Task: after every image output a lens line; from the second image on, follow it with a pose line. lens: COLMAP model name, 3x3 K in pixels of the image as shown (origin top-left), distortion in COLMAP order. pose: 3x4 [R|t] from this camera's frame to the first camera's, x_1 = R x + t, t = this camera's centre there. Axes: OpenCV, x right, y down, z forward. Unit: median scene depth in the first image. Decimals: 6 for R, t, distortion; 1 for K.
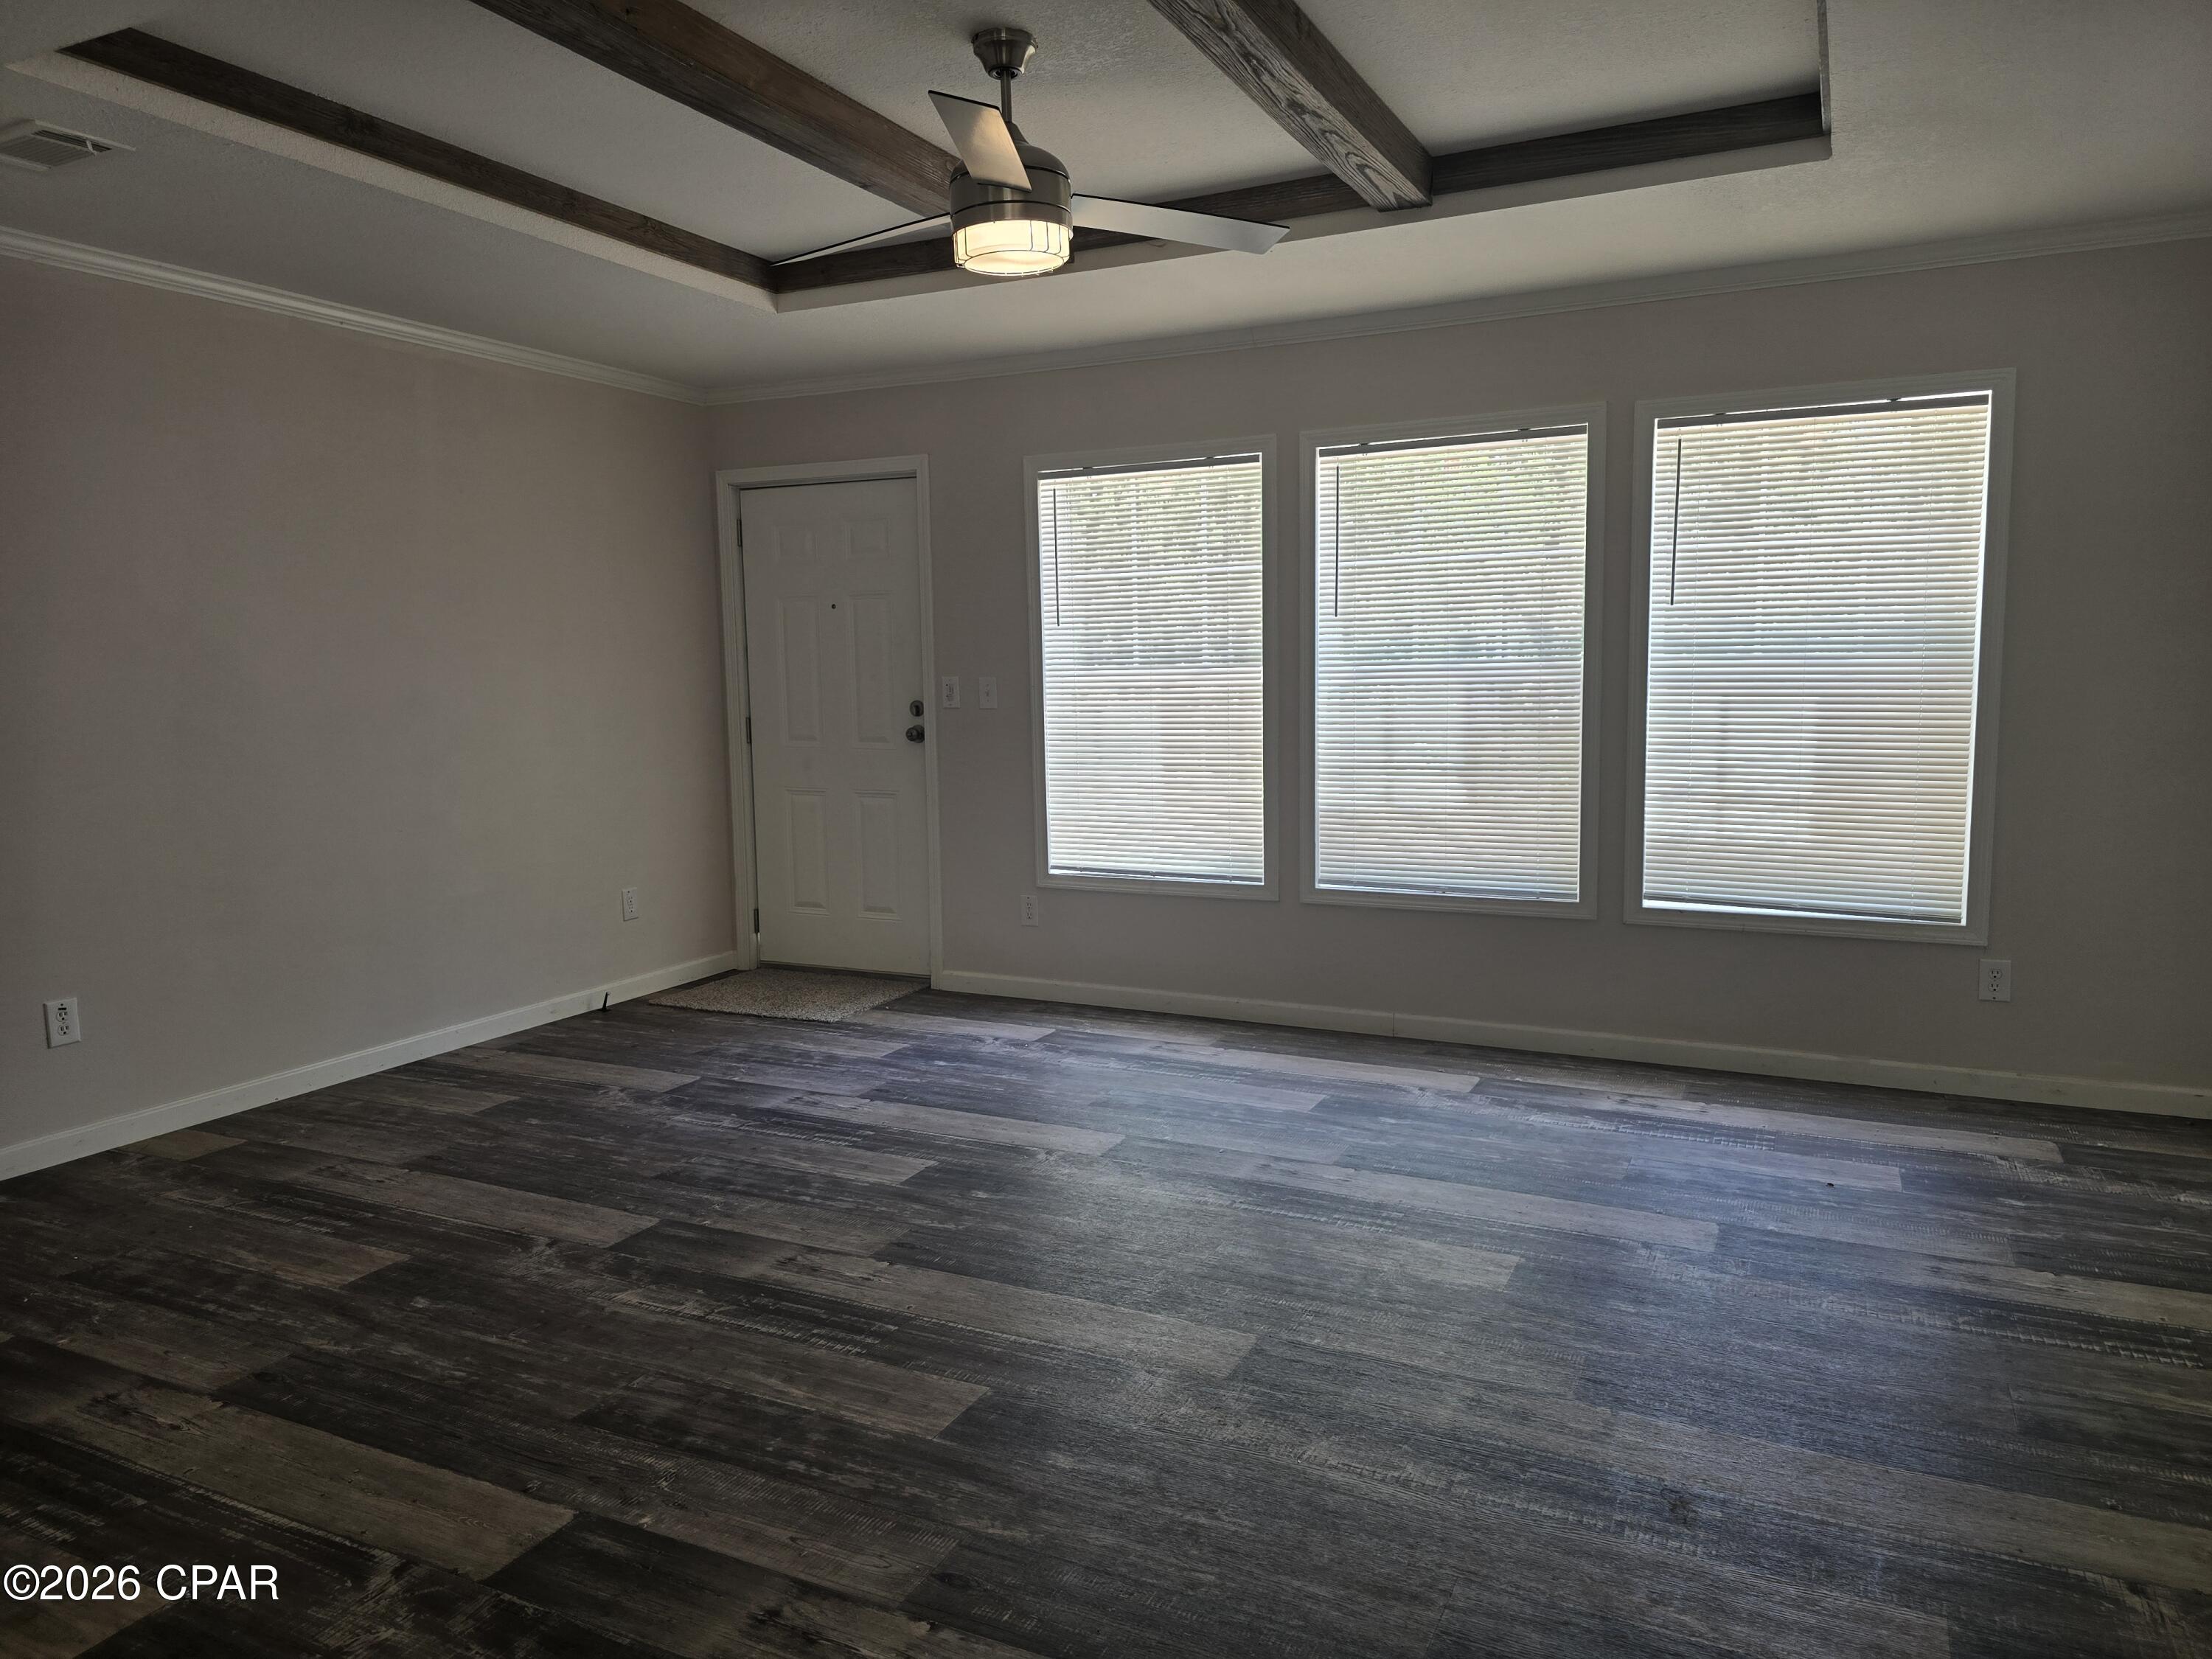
lens RADIAL K [[1473.2, 0, 1100.9], [0, 1473.2, 841.7], [0, 0, 1]] dist [0.032432, -0.027542]
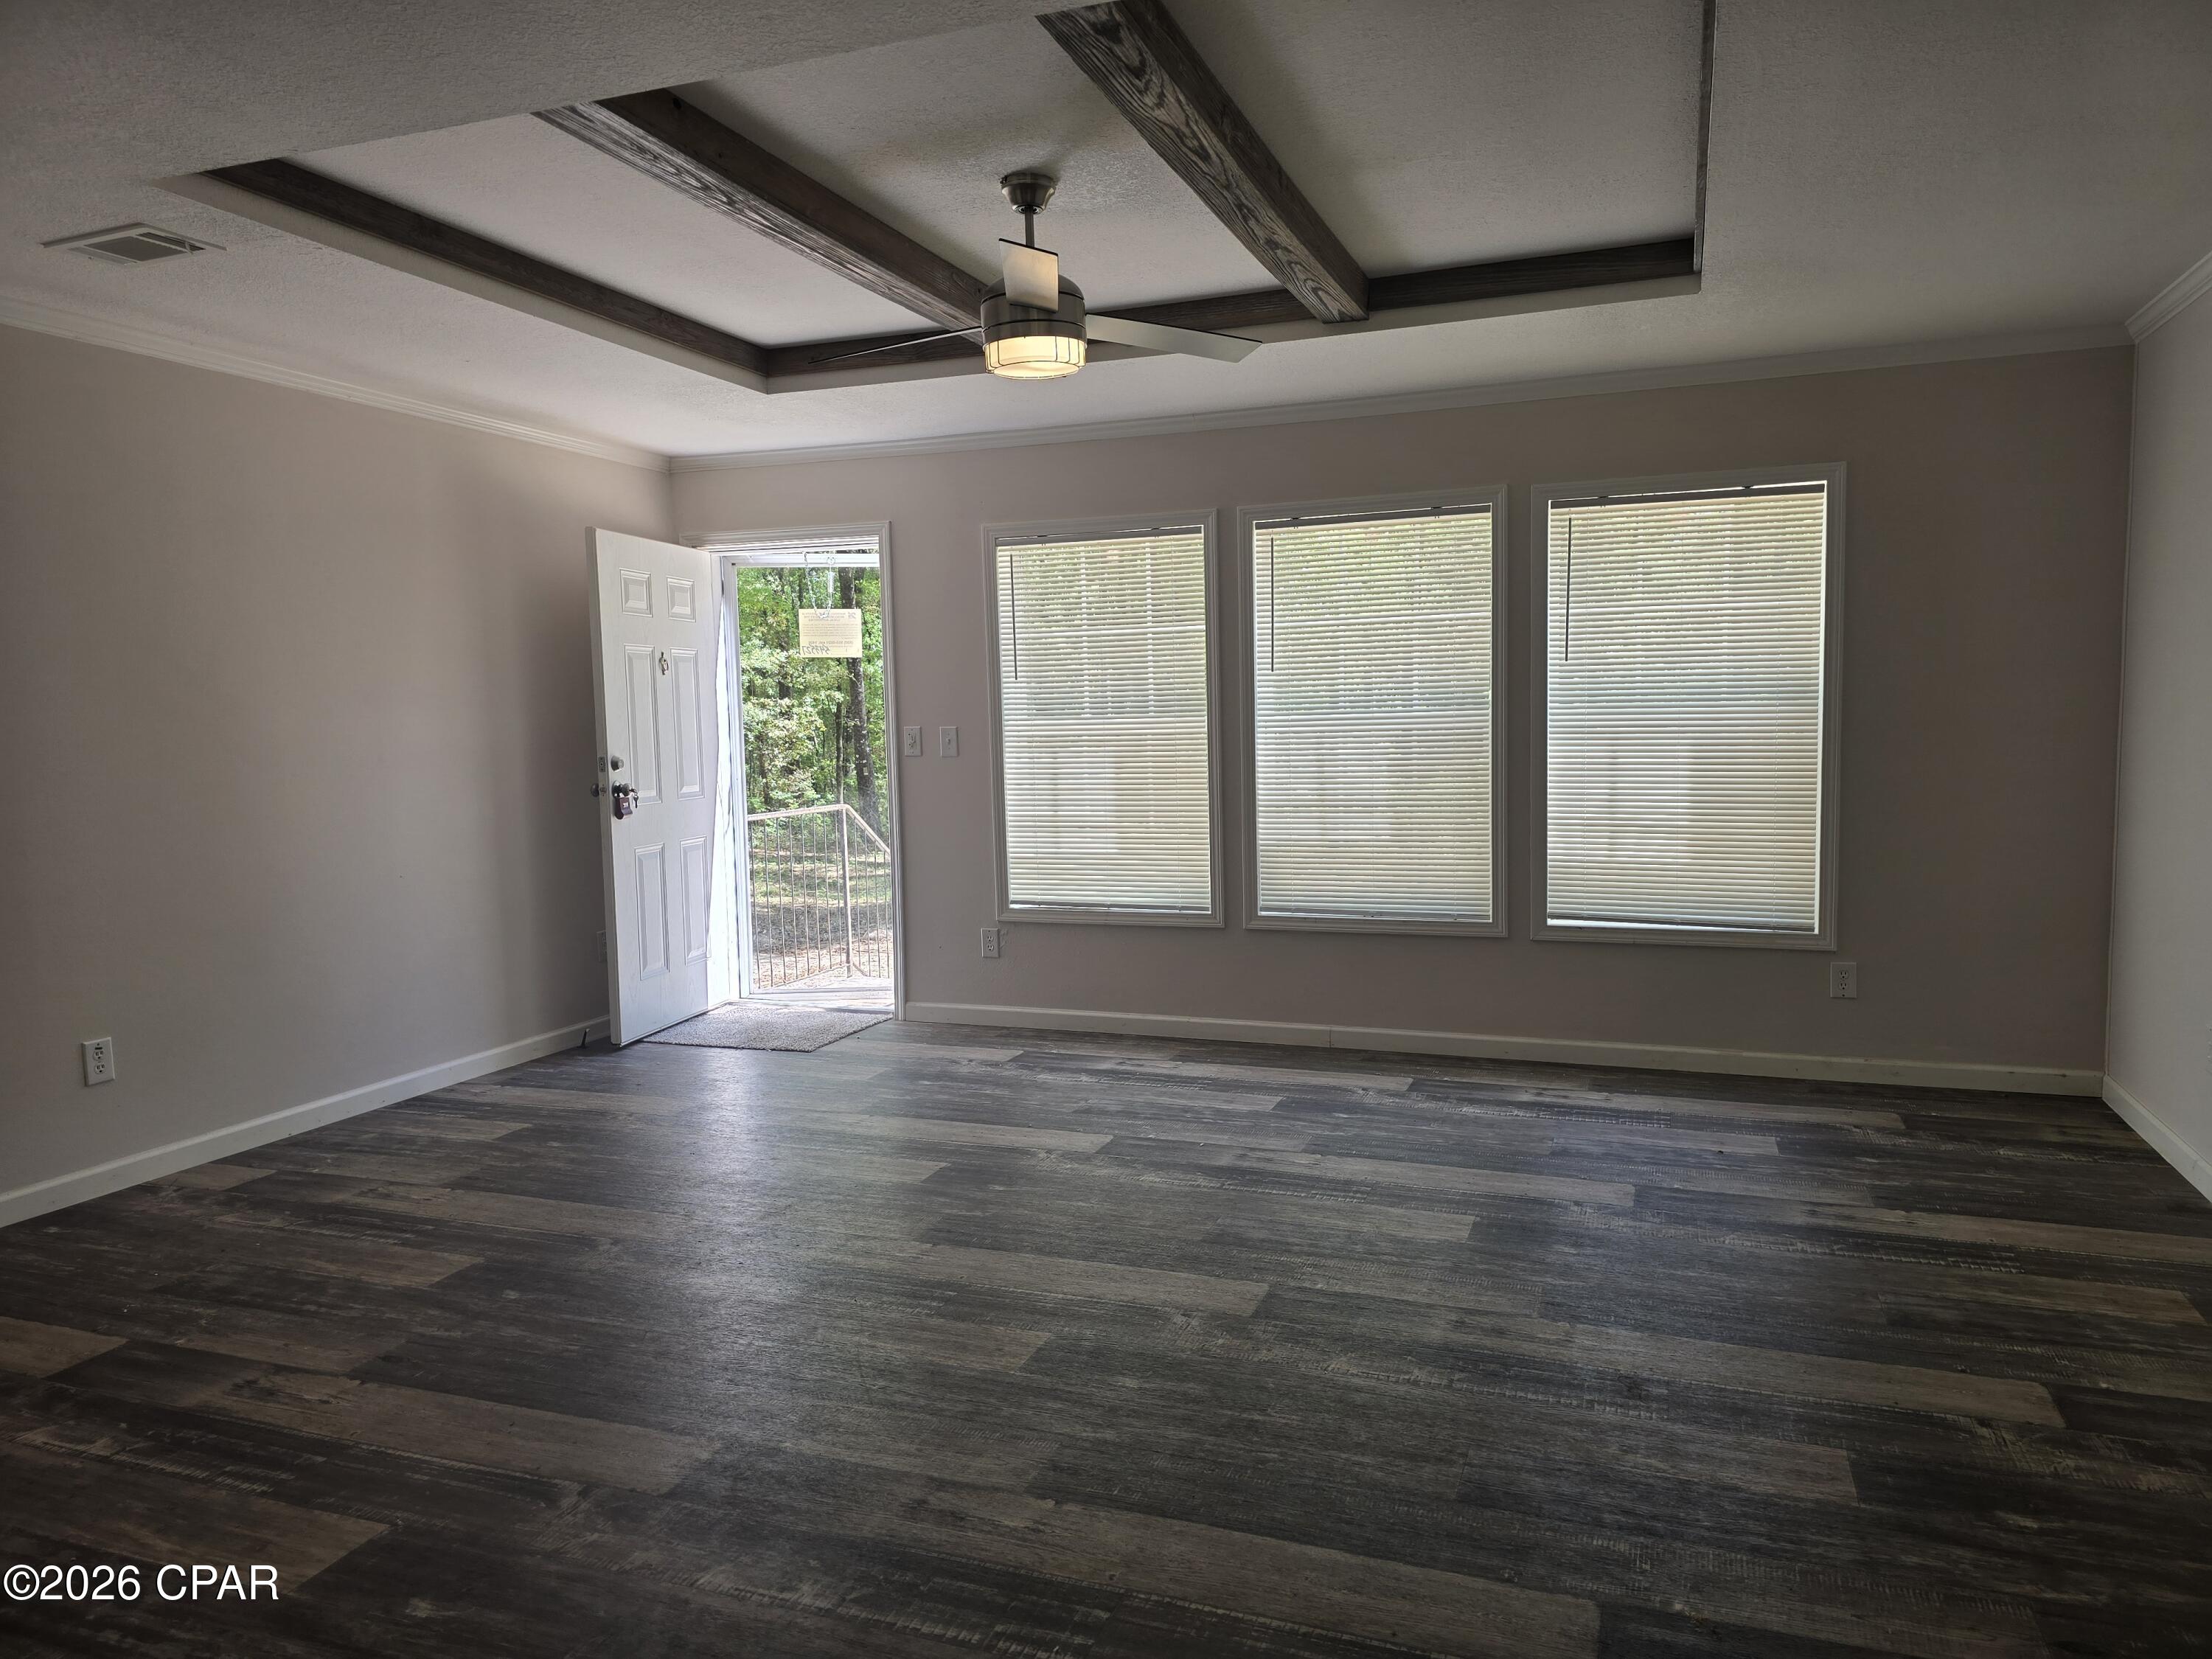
lens RADIAL K [[1487.5, 0, 1107.5], [0, 1487.5, 854.0], [0, 0, 1]] dist [0.042005, -0.036486]
pose [[0.994634, -0.014154, 0.102486, -0.114716], [0.016988, 0.999496, -0.026827, 0.018892], [-0.102055, 0.028424, 0.994373, -0.144285]]
